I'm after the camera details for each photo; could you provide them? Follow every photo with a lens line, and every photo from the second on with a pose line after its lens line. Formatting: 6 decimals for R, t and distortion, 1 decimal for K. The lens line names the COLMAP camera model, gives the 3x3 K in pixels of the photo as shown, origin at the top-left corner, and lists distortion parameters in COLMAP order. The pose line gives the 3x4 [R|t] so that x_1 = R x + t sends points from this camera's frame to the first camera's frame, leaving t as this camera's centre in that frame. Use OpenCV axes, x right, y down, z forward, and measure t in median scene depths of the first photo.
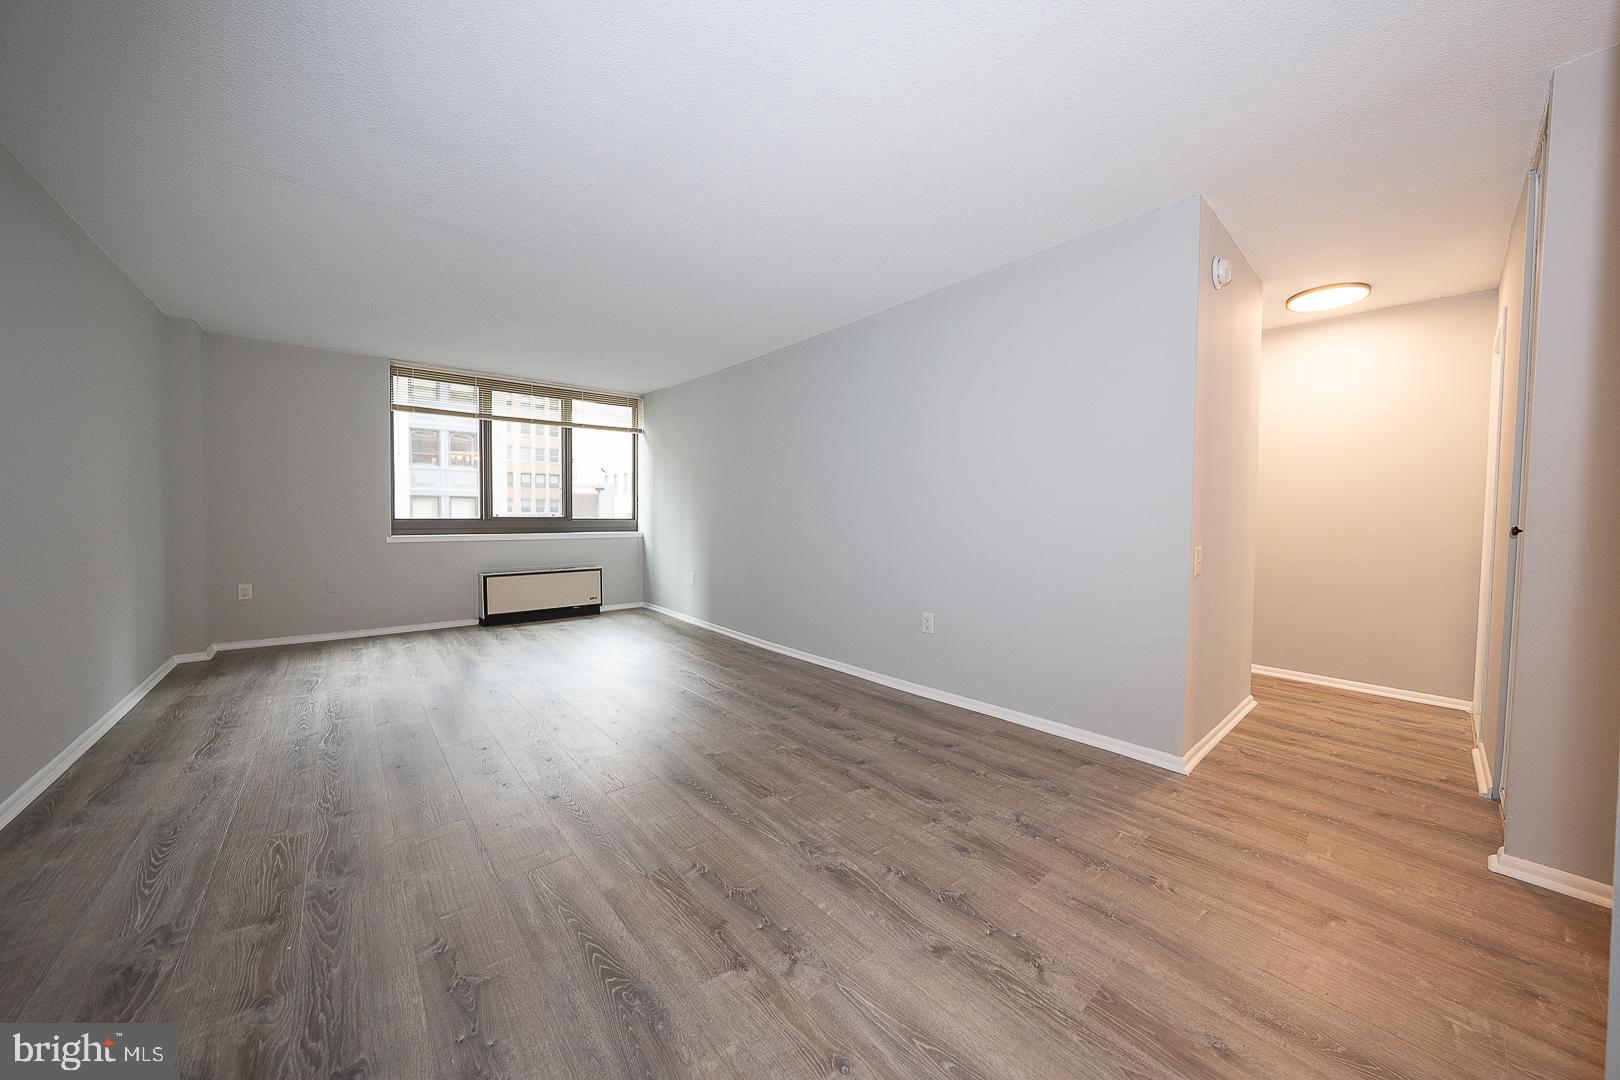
lens RADIAL K [[557.3, 0, 810.5], [0, 557.3, 532.6], [0, 0, 1]] dist [-0.028767, 0.006138]
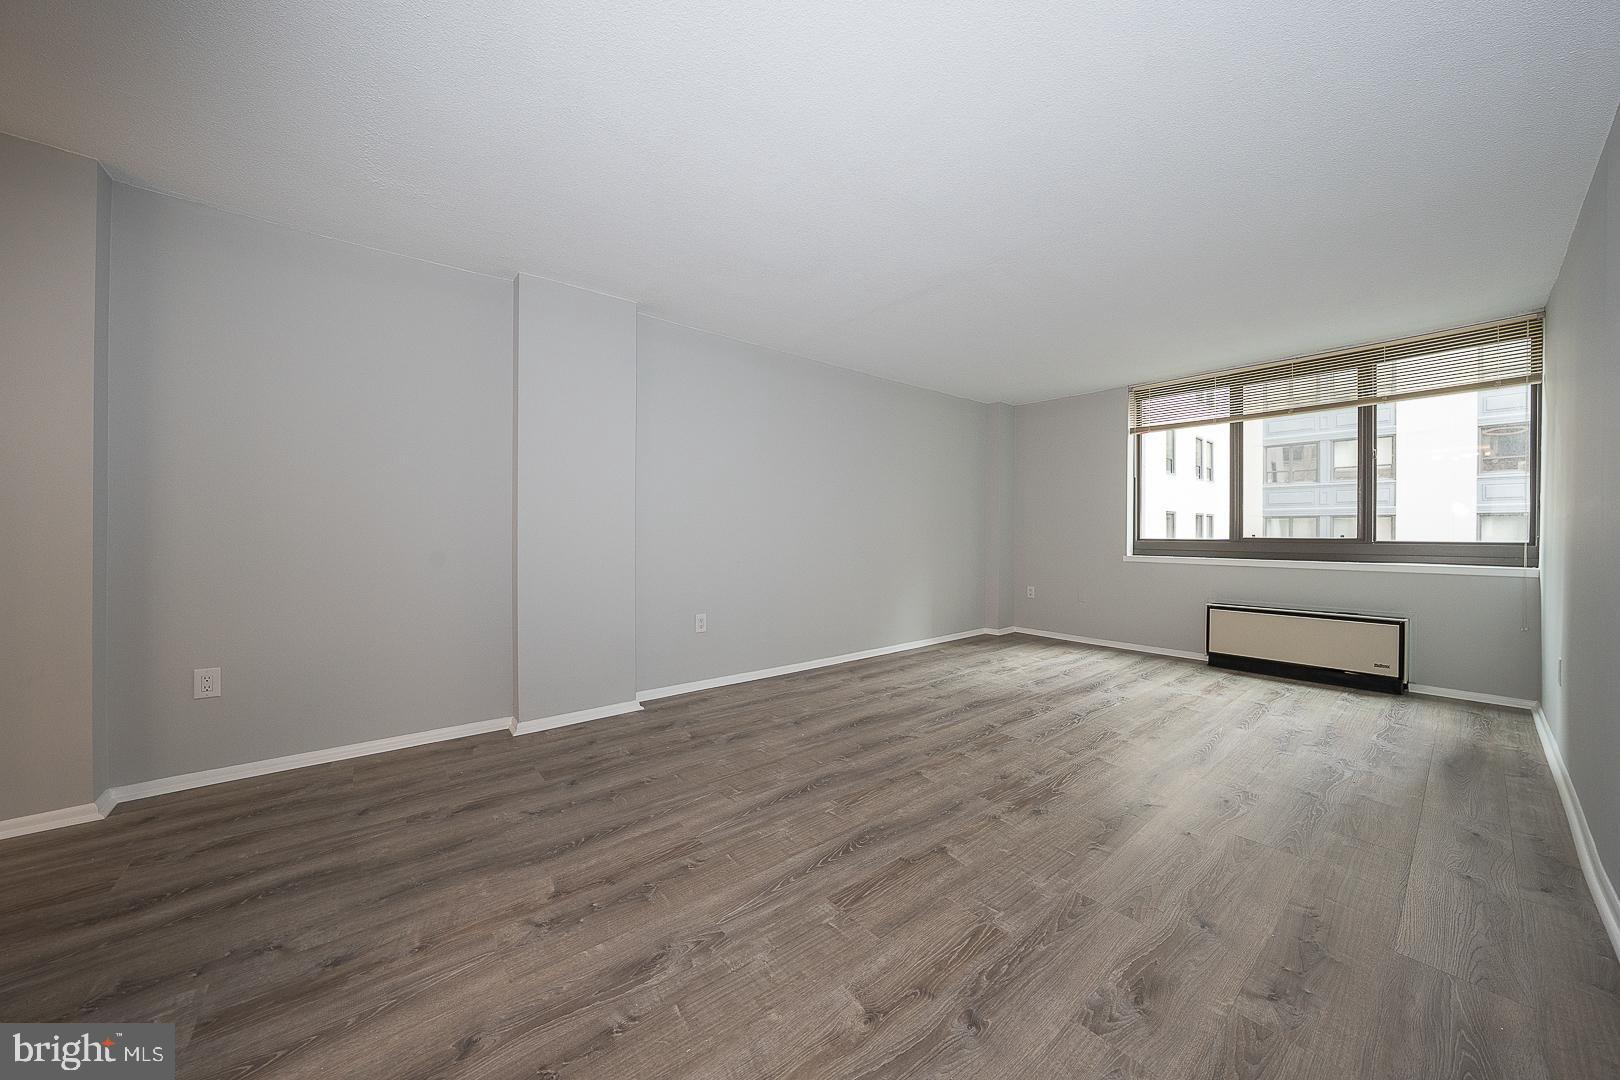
lens RADIAL K [[557.3, 0, 810.5], [0, 557.3, 532.6], [0, 0, 1]] dist [-0.028767, 0.006138]
pose [[-0.020263, -0.005540, -0.999779, 0.338376], [-0.037459, 0.999287, -0.004778, -0.010293], [0.999093, 0.037354, -0.020456, 0.485584]]
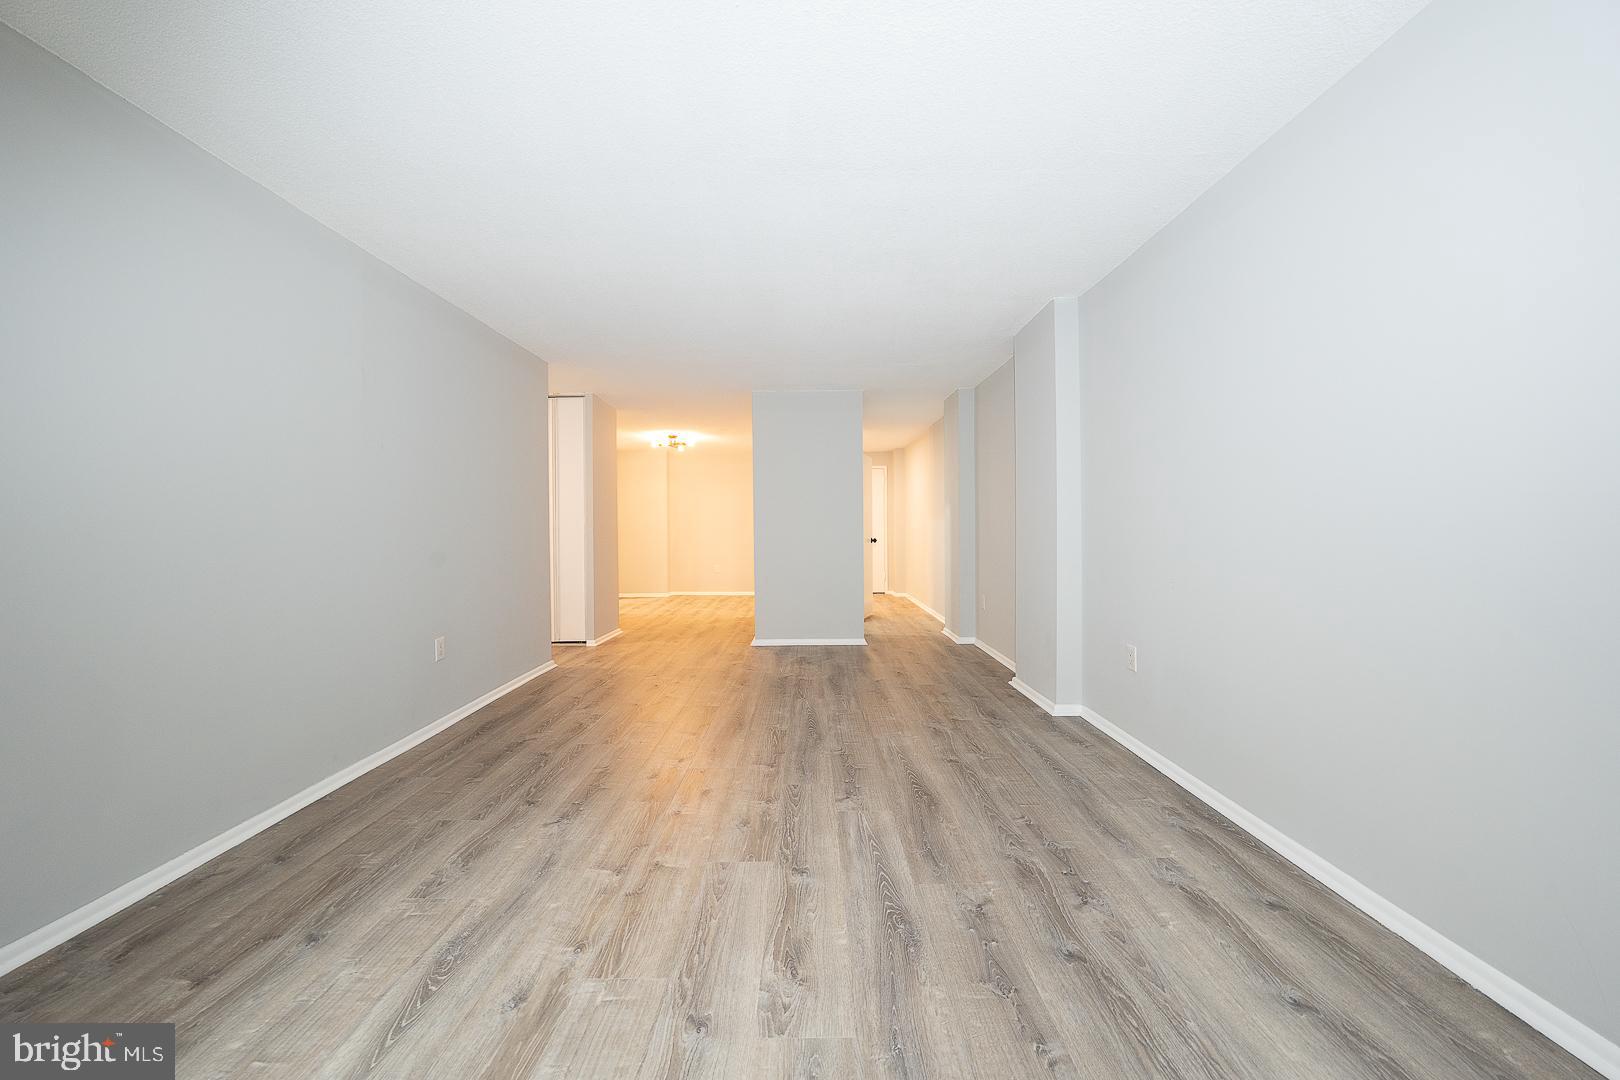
lens RADIAL K [[557.3, 0, 810.5], [0, 557.3, 532.6], [0, 0, 1]] dist [-0.028767, 0.006138]
pose [[-0.762177, -0.005527, 0.647345, -0.671786], [0.021072, 0.999222, 0.033341, -0.038018], [-0.647026, 0.039053, -0.761467, 1.020422]]
